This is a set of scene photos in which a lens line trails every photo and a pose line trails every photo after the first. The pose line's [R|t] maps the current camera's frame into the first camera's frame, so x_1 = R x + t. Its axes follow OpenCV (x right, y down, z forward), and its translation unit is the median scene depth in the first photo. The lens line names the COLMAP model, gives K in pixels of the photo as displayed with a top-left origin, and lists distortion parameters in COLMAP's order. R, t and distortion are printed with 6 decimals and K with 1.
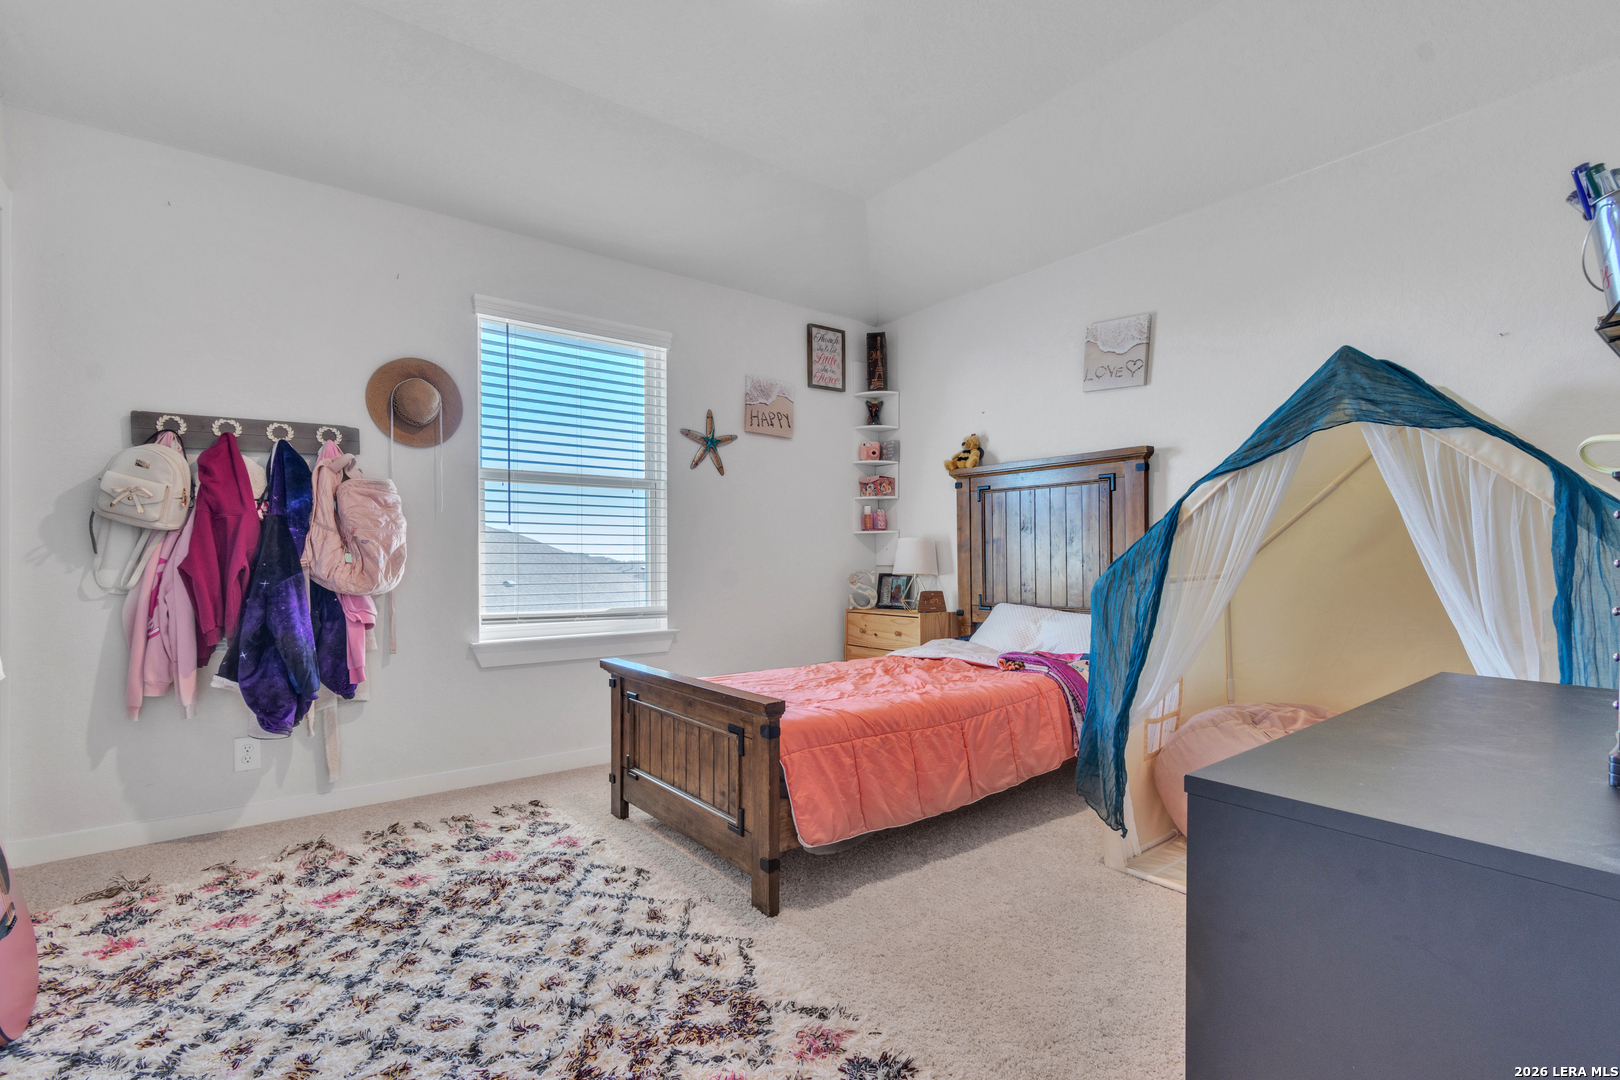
lens RADIAL K [[743.9, 0, 823.2], [0, 743.9, 558.5], [0, 0, 1]] dist [0.002940, 0.000477]
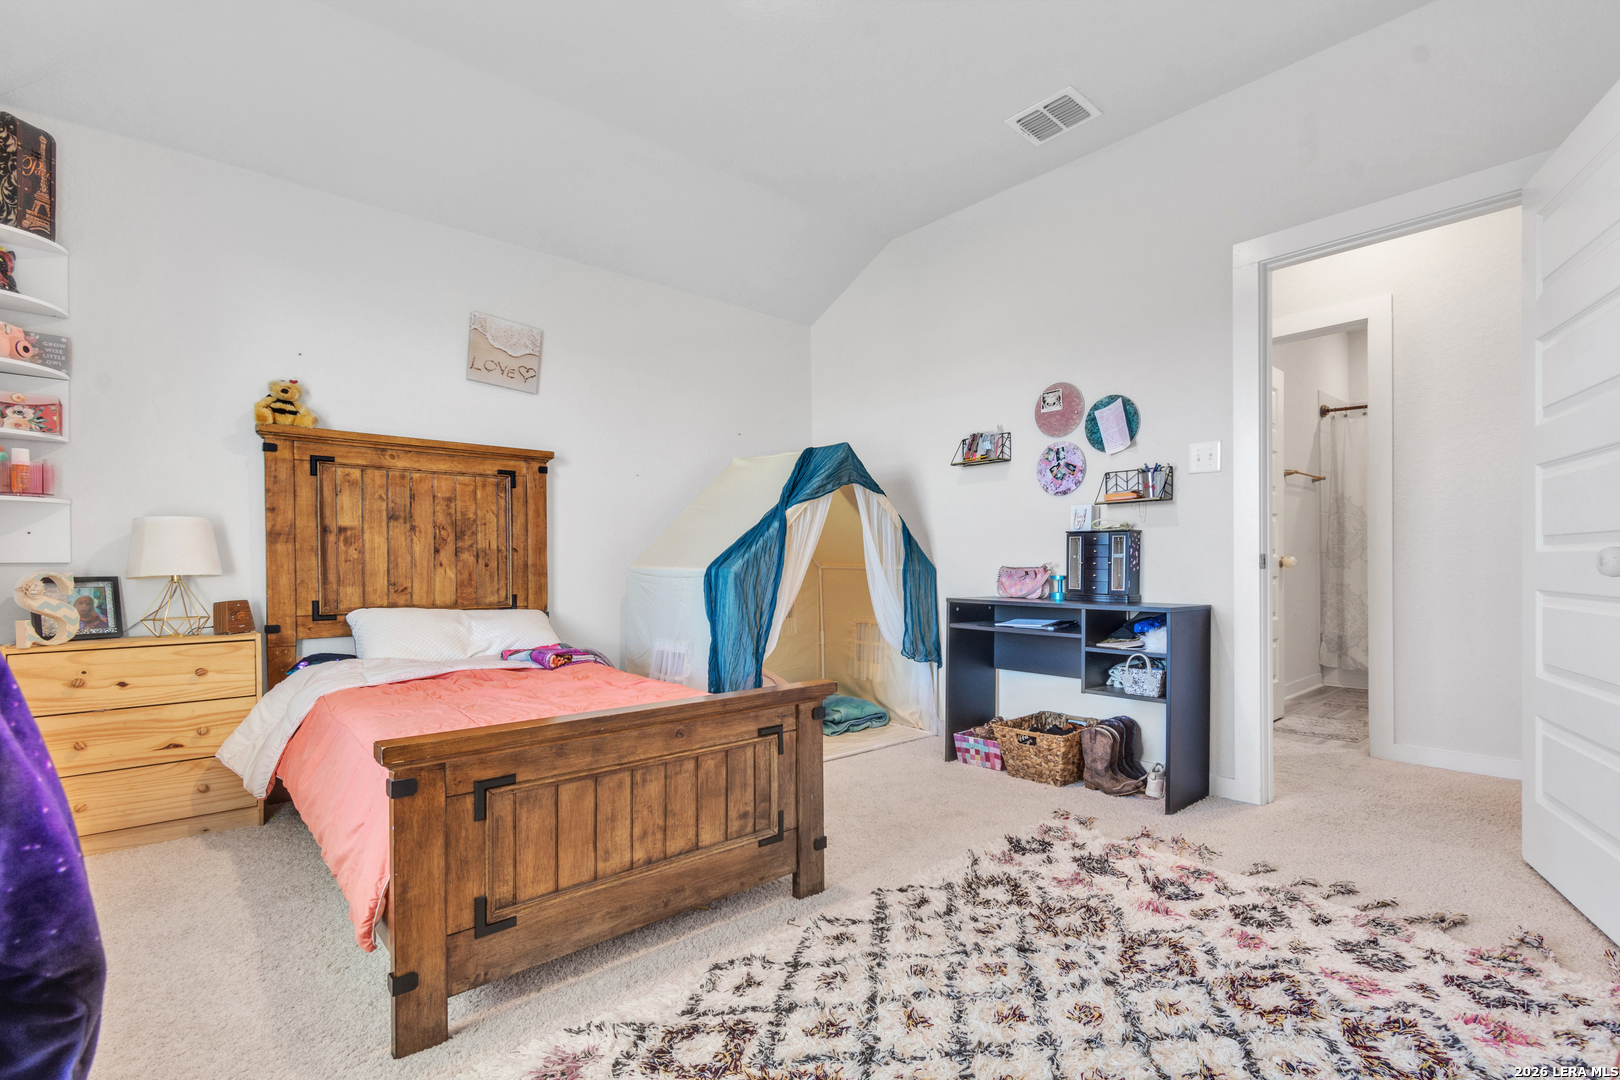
lens RADIAL K [[743.9, 0, 823.2], [0, 743.9, 558.5], [0, 0, 1]] dist [0.002940, 0.000477]
pose [[-0.047764, 0.008123, 0.998826, -1.001071], [0.005000, 0.999956, -0.007893, 0.026336], [-0.998846, 0.004617, -0.047803, 0.948324]]
